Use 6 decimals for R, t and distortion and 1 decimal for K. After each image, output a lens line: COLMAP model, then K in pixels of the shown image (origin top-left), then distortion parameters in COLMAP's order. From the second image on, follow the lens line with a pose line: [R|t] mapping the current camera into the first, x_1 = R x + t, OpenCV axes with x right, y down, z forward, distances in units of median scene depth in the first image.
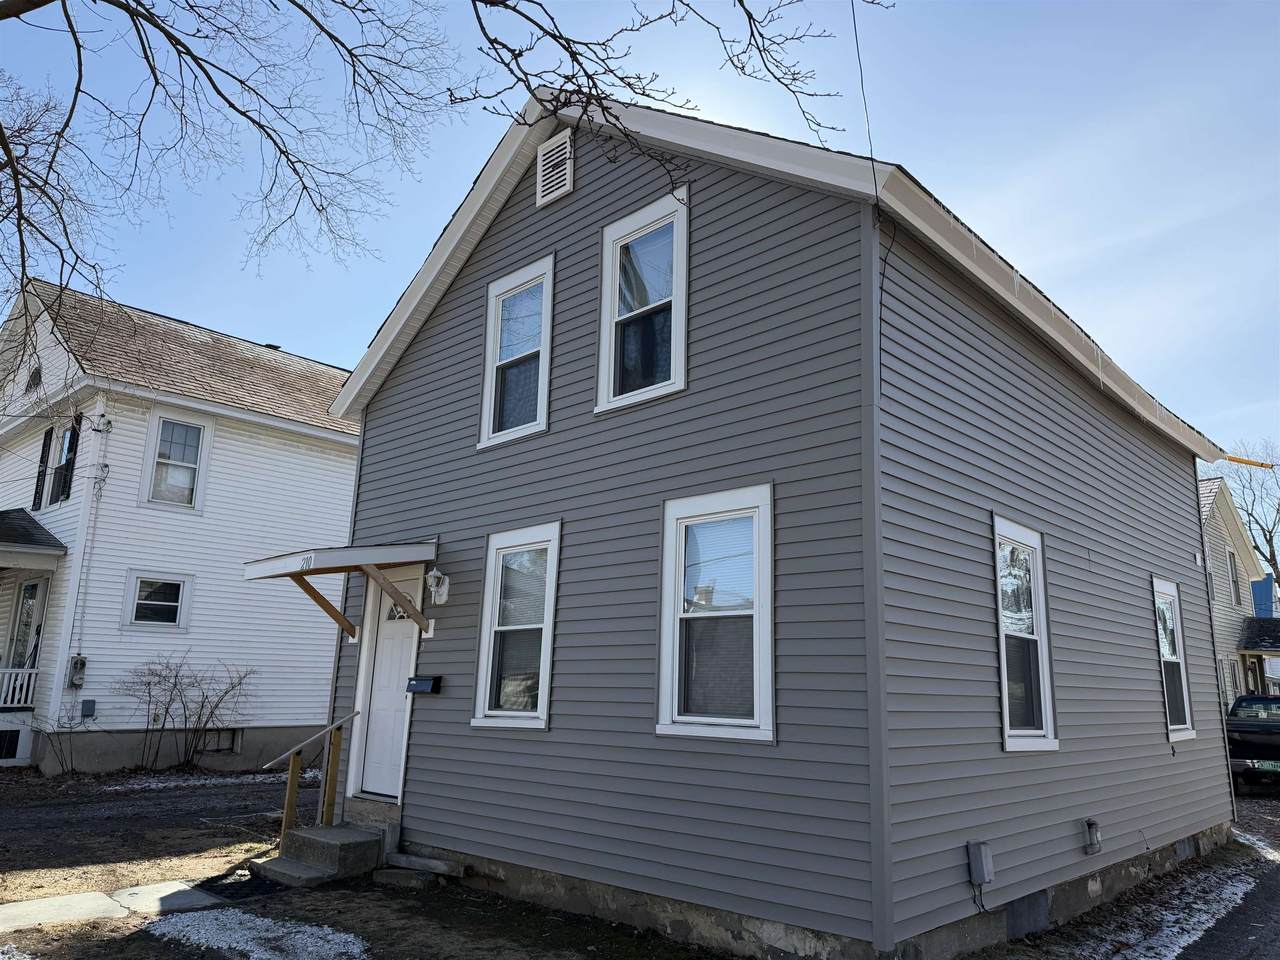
lens RADIAL K [[910.6, 0, 647.6], [0, 910.6, 473.7], [0, 0, 1]] dist [0.018528, -0.011626]
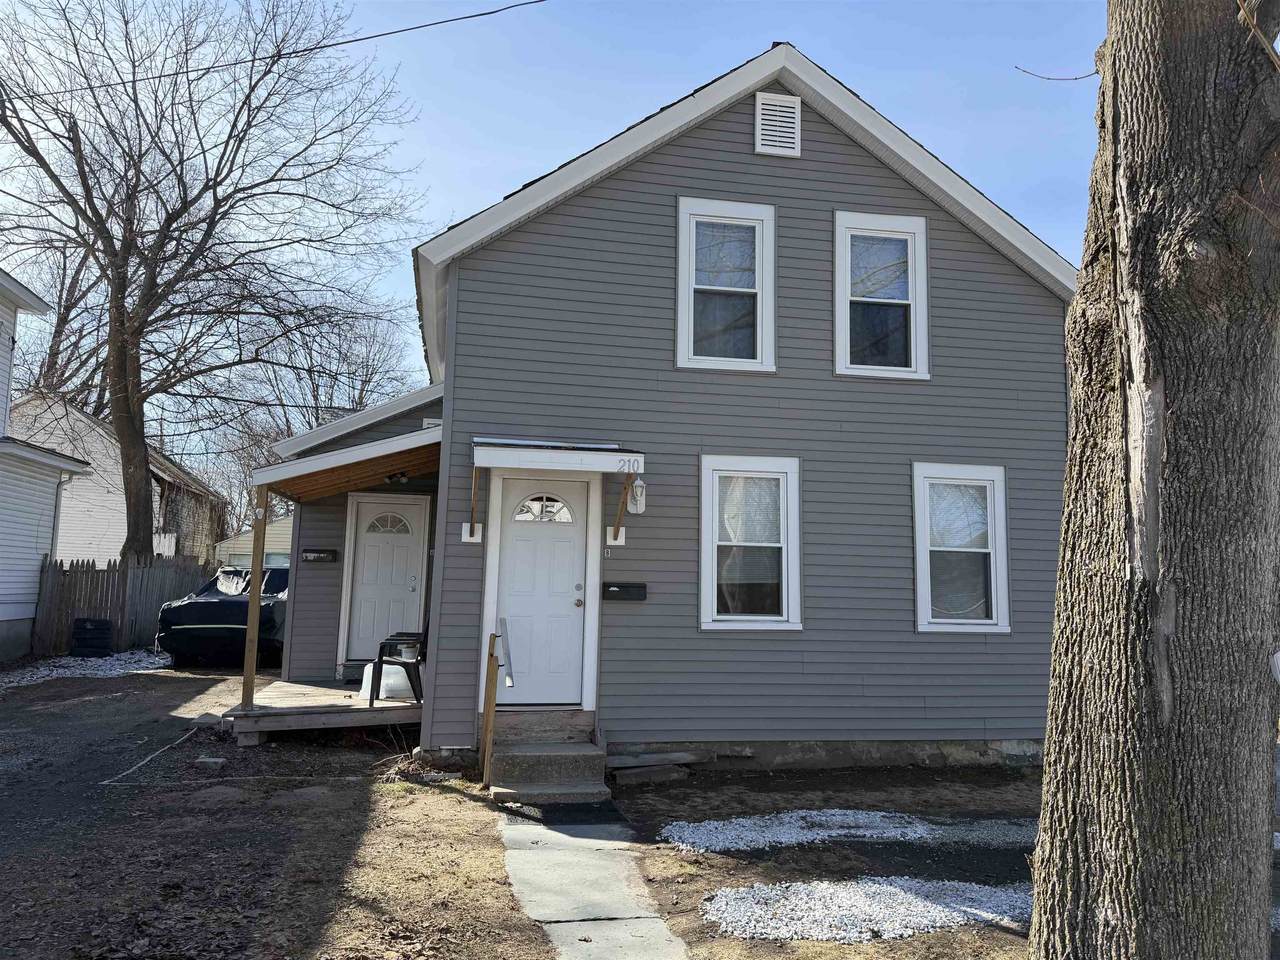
lens RADIAL K [[910.6, 0, 641.8], [0, 910.6, 485.0], [0, 0, 1]] dist [0.018528, -0.011626]
pose [[0.585832, 0.085726, 0.805886, -1.195676], [-0.200305, 0.978855, 0.041484, 0.081301], [-0.785289, -0.185726, 0.590616, 0.476441]]
